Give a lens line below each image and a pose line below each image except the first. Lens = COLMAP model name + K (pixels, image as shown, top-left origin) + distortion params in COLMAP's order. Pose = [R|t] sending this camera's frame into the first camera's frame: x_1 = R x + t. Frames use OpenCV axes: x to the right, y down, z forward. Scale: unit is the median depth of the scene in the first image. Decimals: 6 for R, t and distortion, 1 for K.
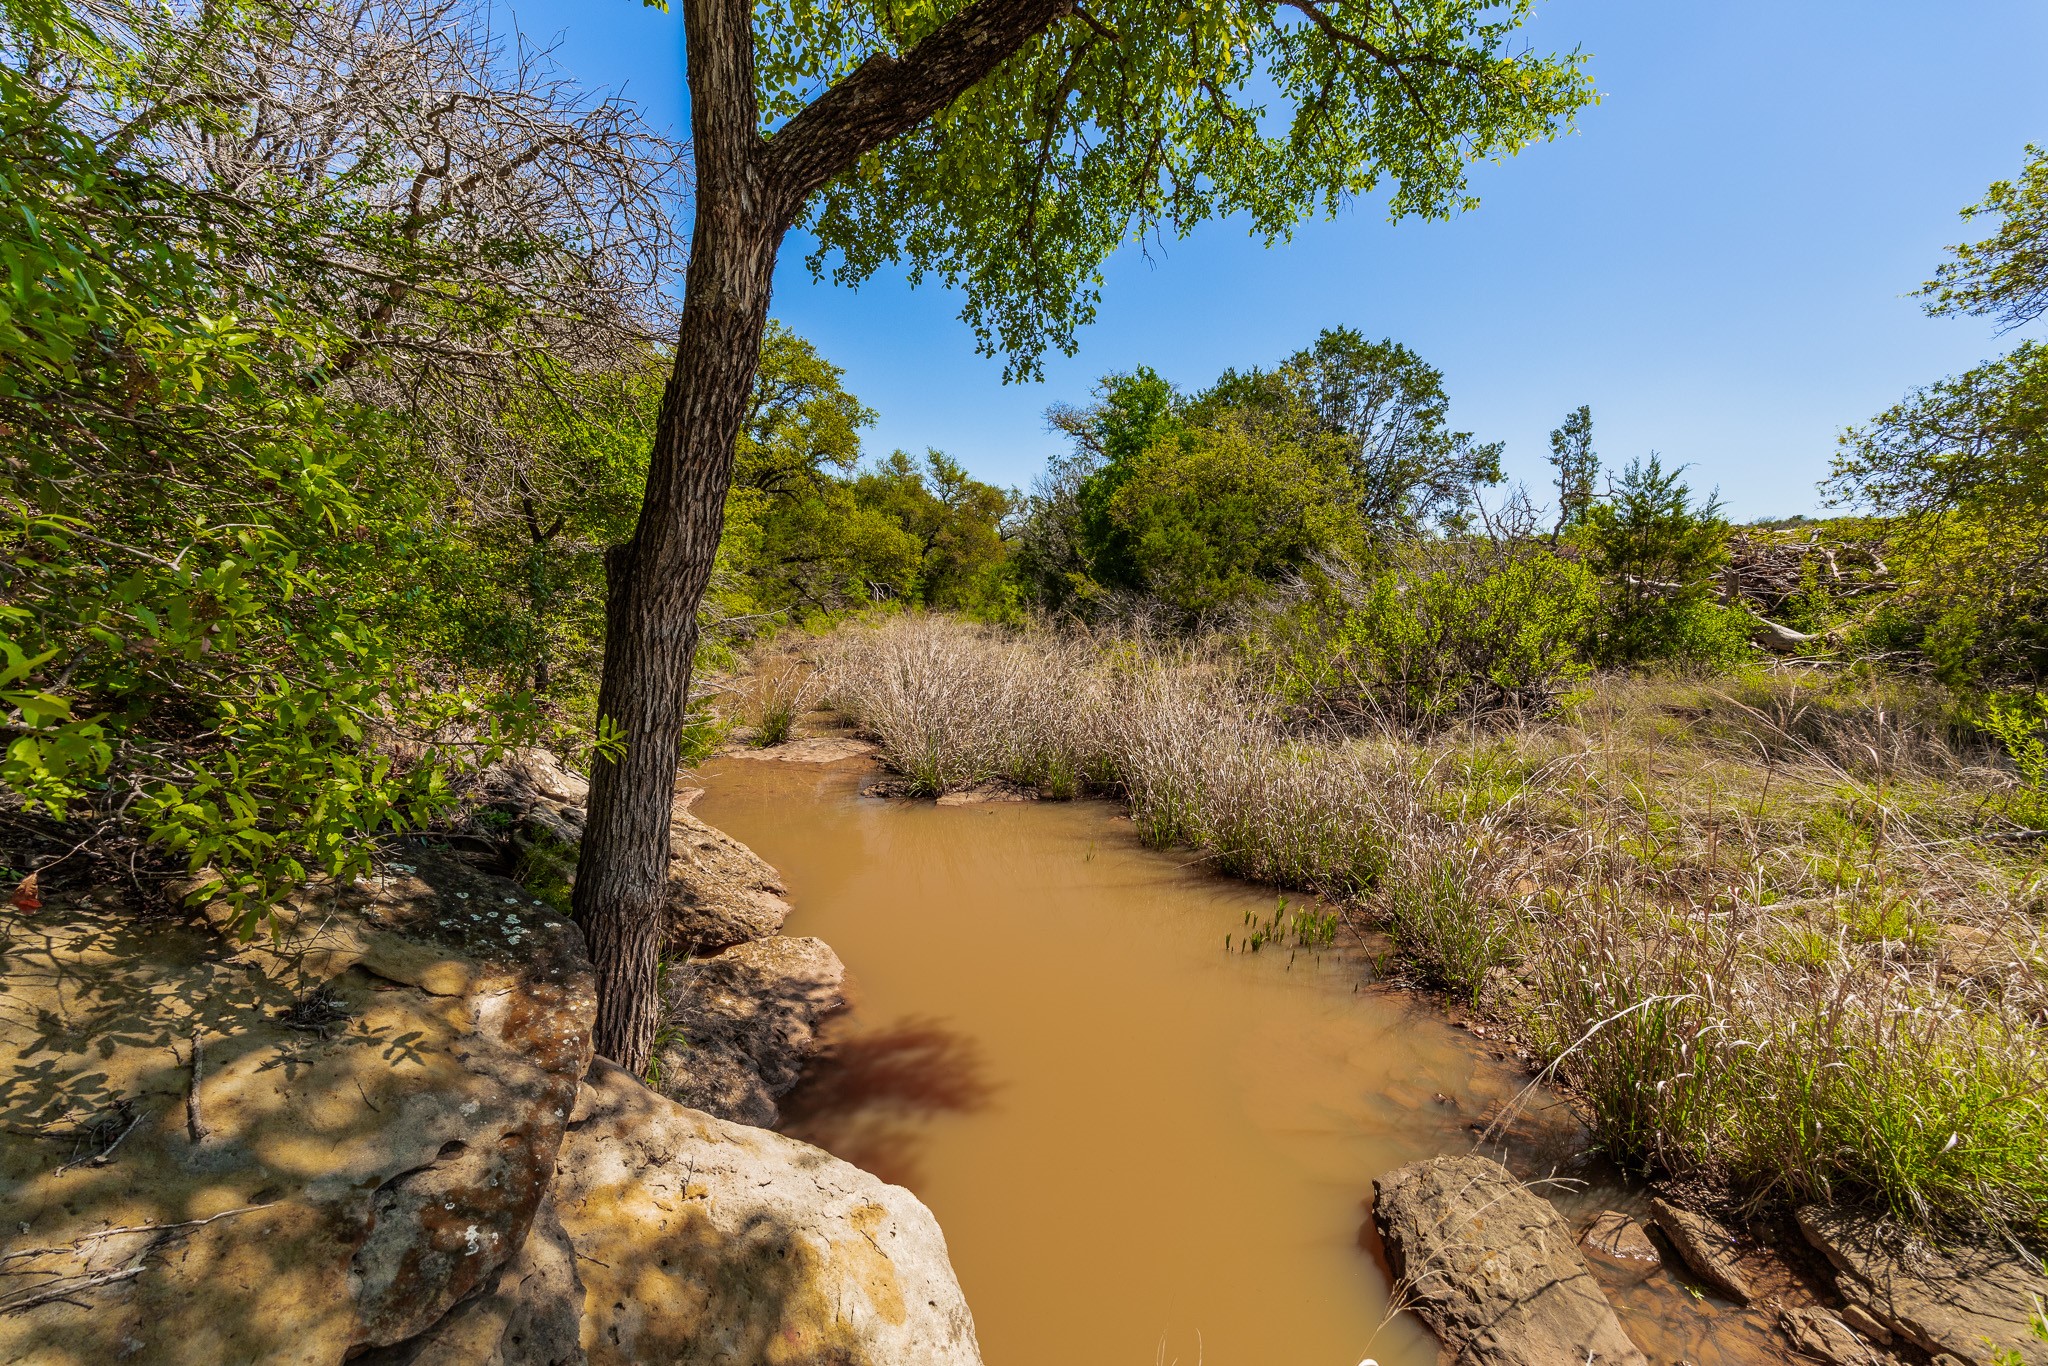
lens RADIAL K [[835.5, 0, 1017.6], [0, 835.5, 656.9], [0, 0, 1]] dist [0.011480, -0.000167]
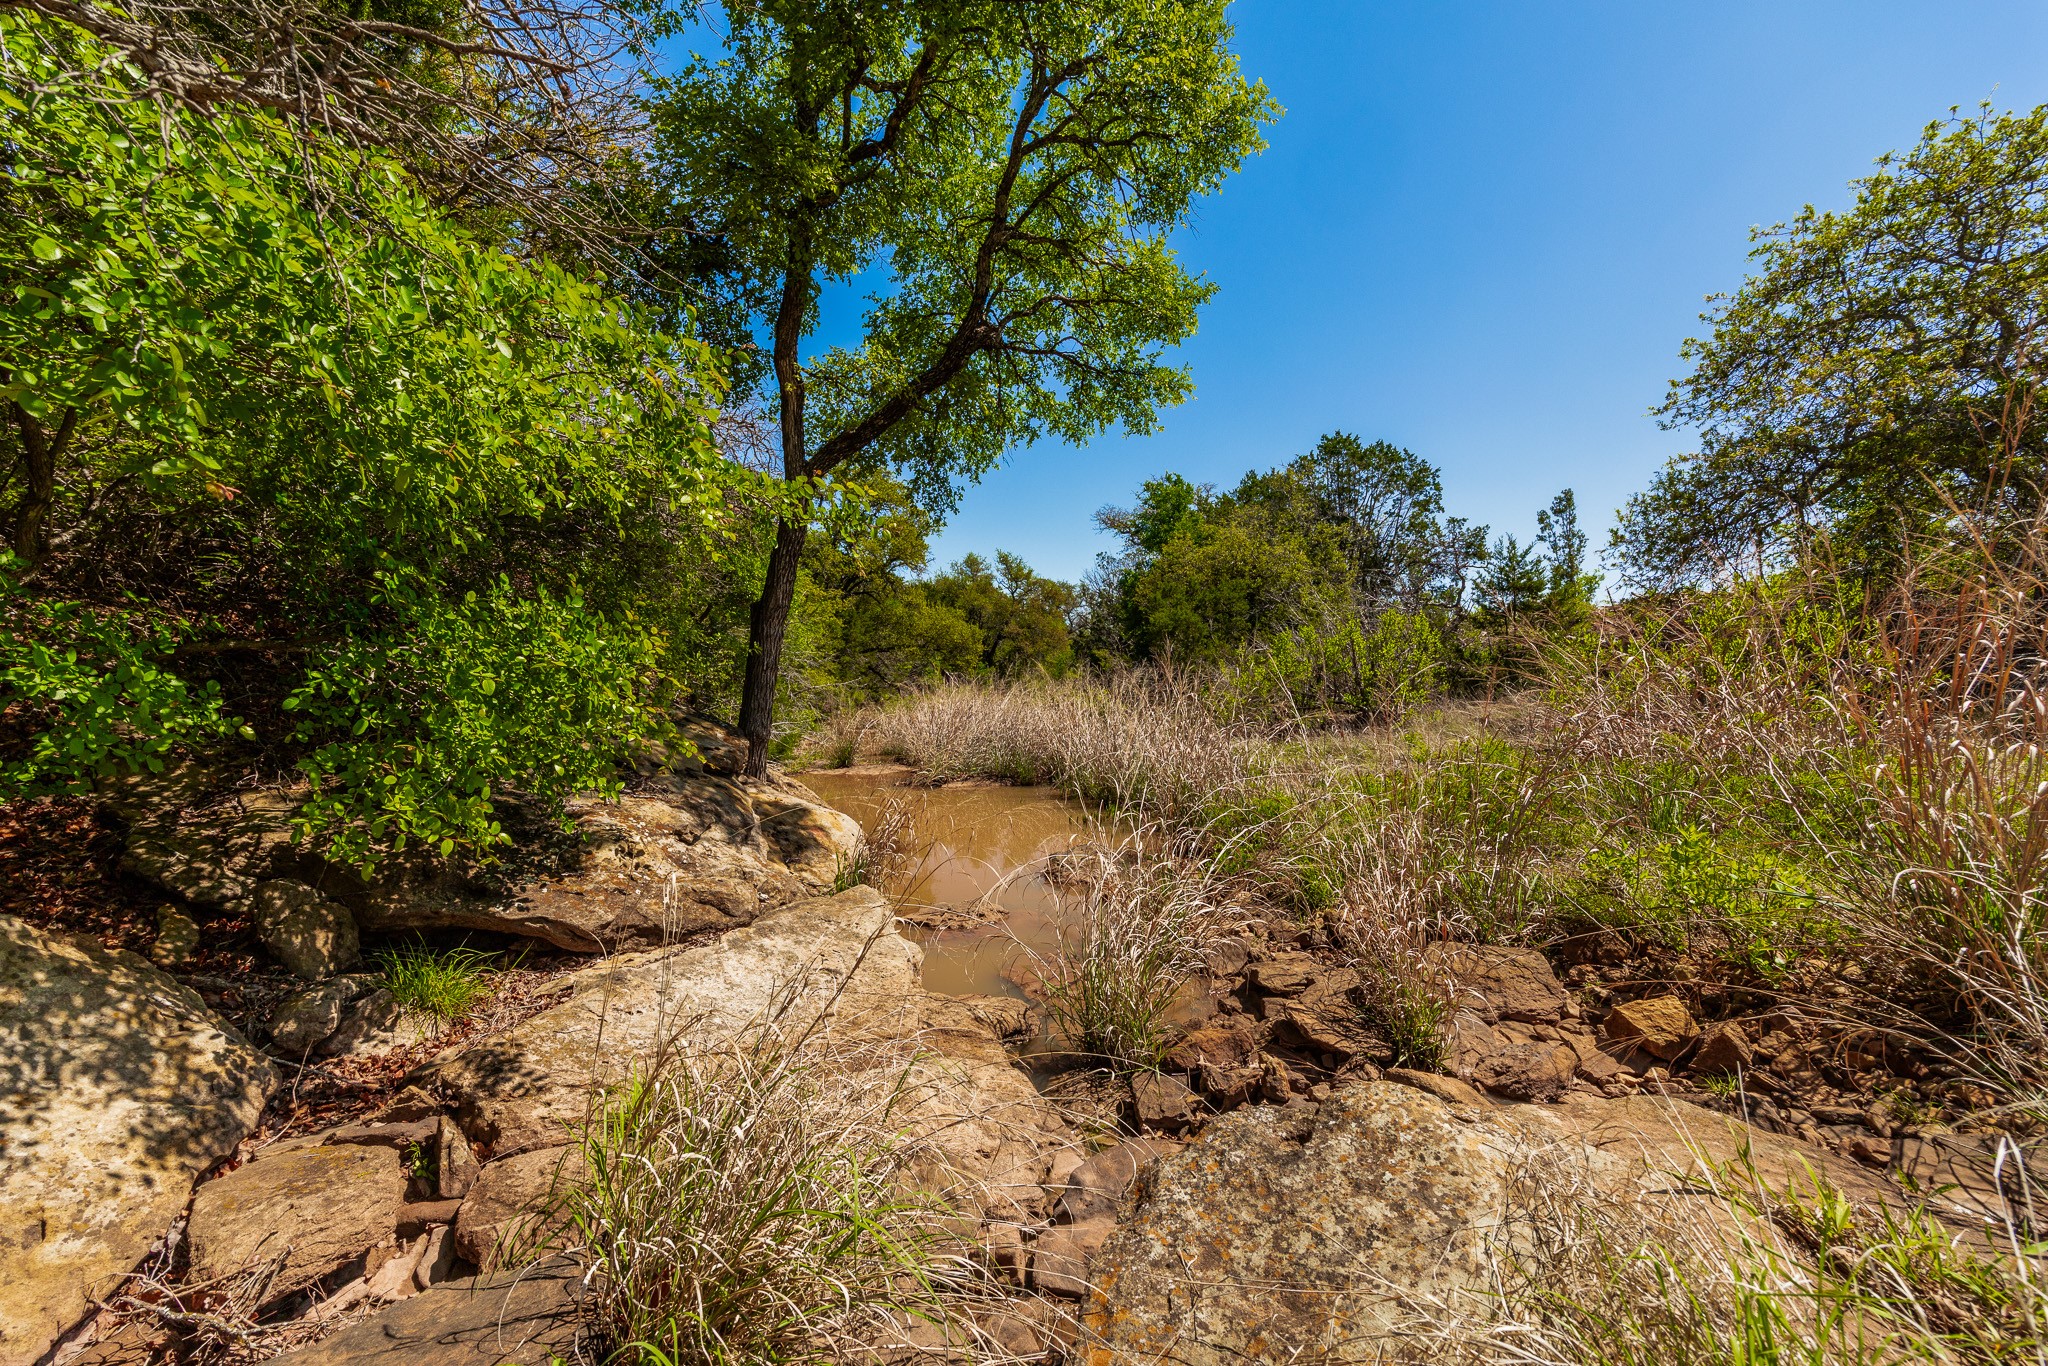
lens RADIAL K [[835.5, 0, 1017.6], [0, 835.5, 656.9], [0, 0, 1]] dist [0.011480, -0.000167]
pose [[0.994232, -0.030752, -0.102752, 0.054241], [0.018898, 0.993254, -0.114405, 0.031792], [0.105577, 0.111803, 0.988106, -0.133782]]
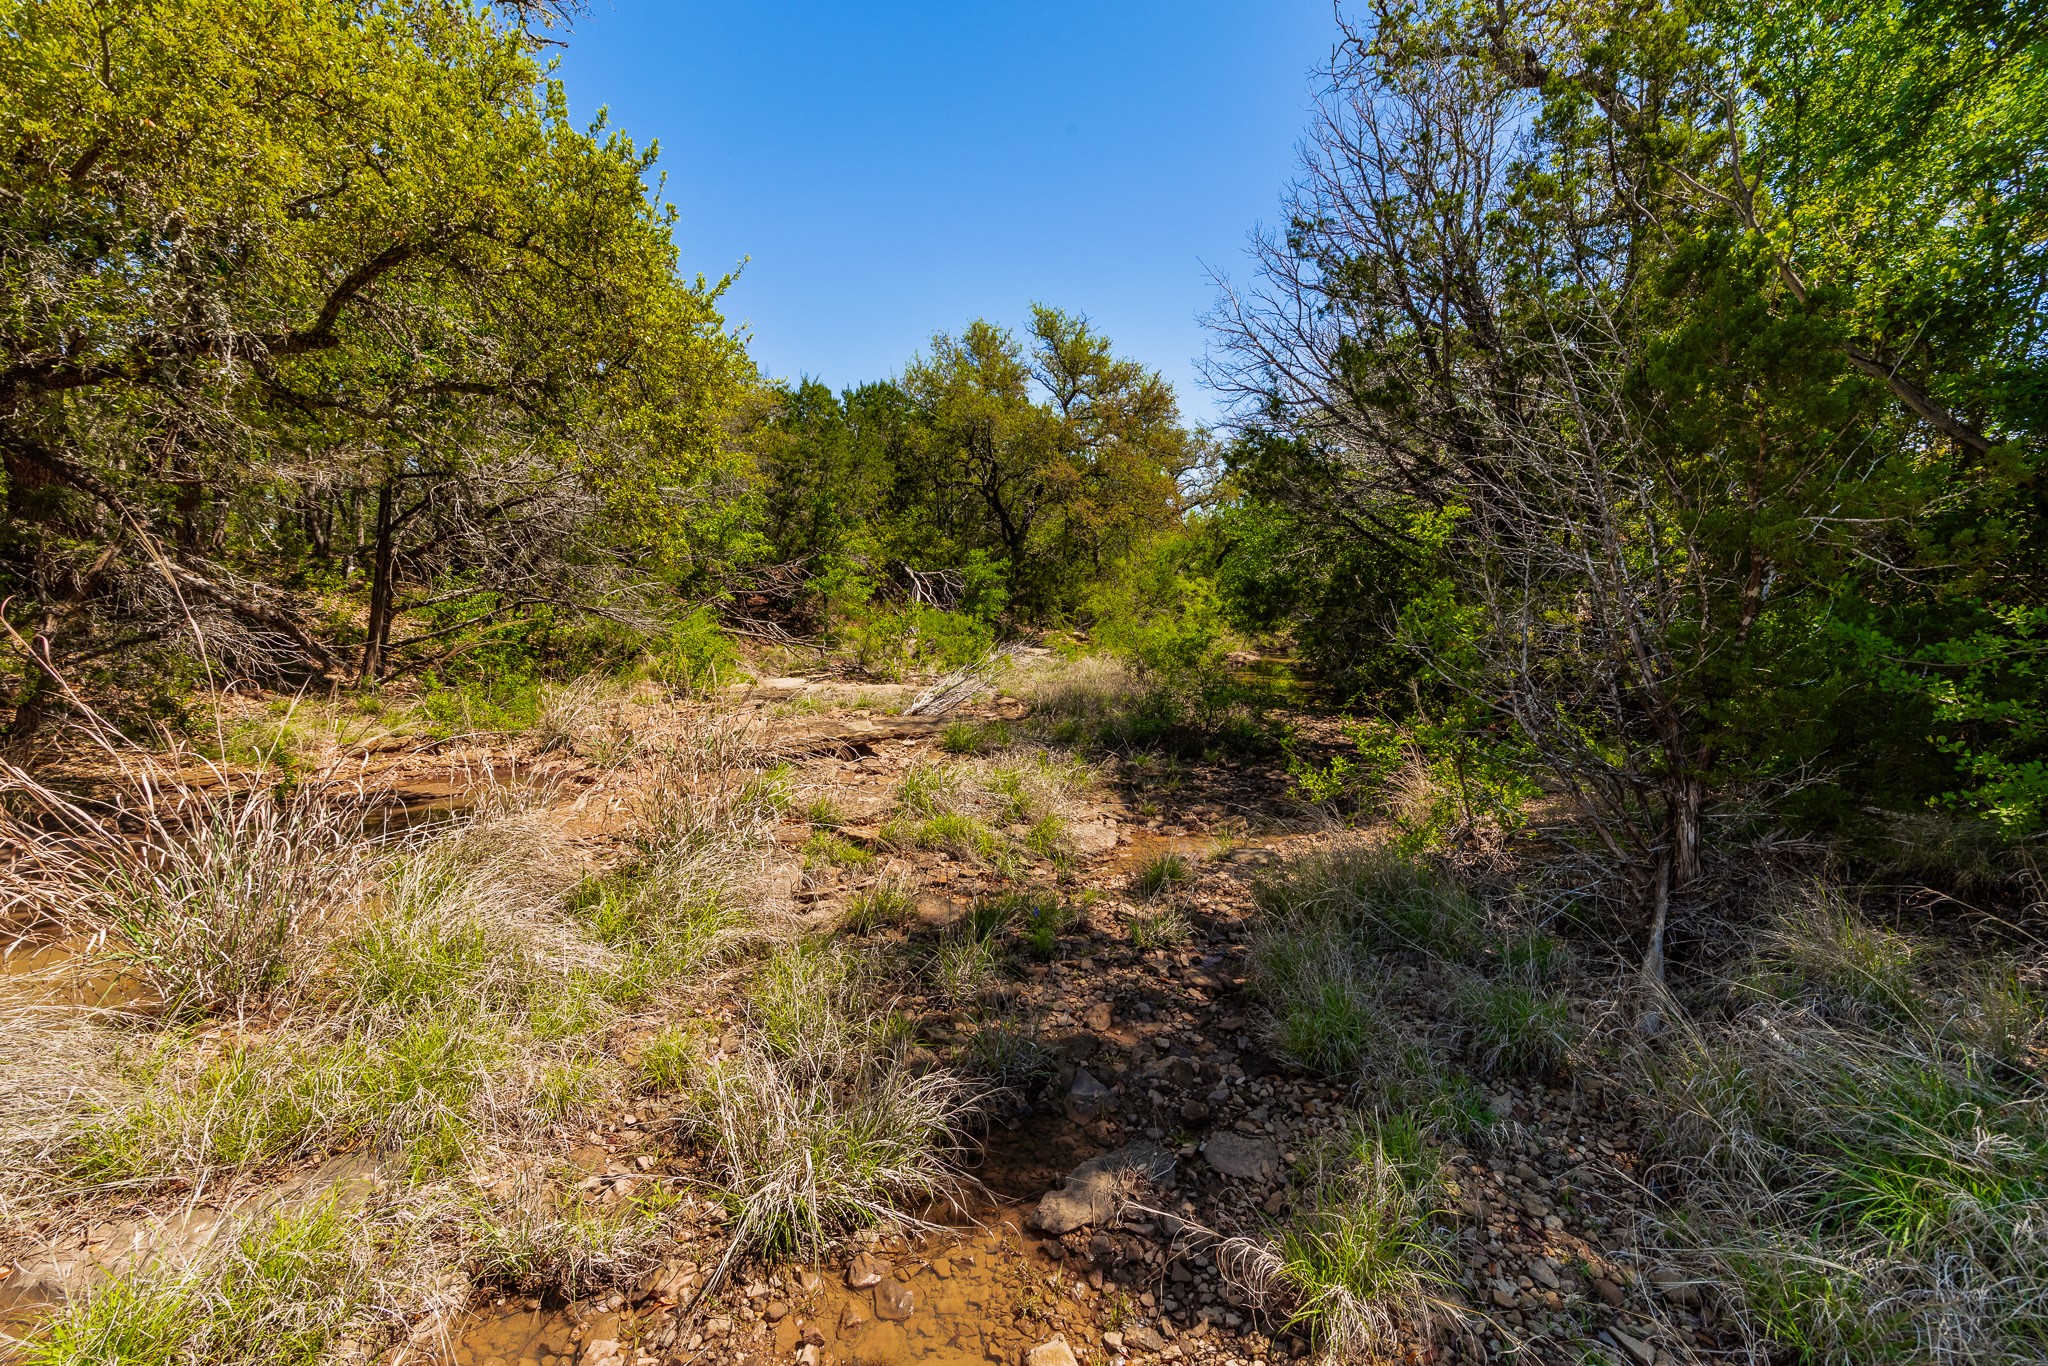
lens RADIAL K [[835.5, 0, 1017.6], [0, 835.5, 656.9], [0, 0, 1]] dist [0.011480, -0.000167]
pose [[0.978816, 0.005405, -0.204669, -0.021591], [-0.005211, 0.999985, 0.001488, -0.073108], [0.204674, -0.000390, 0.978830, 0.952809]]
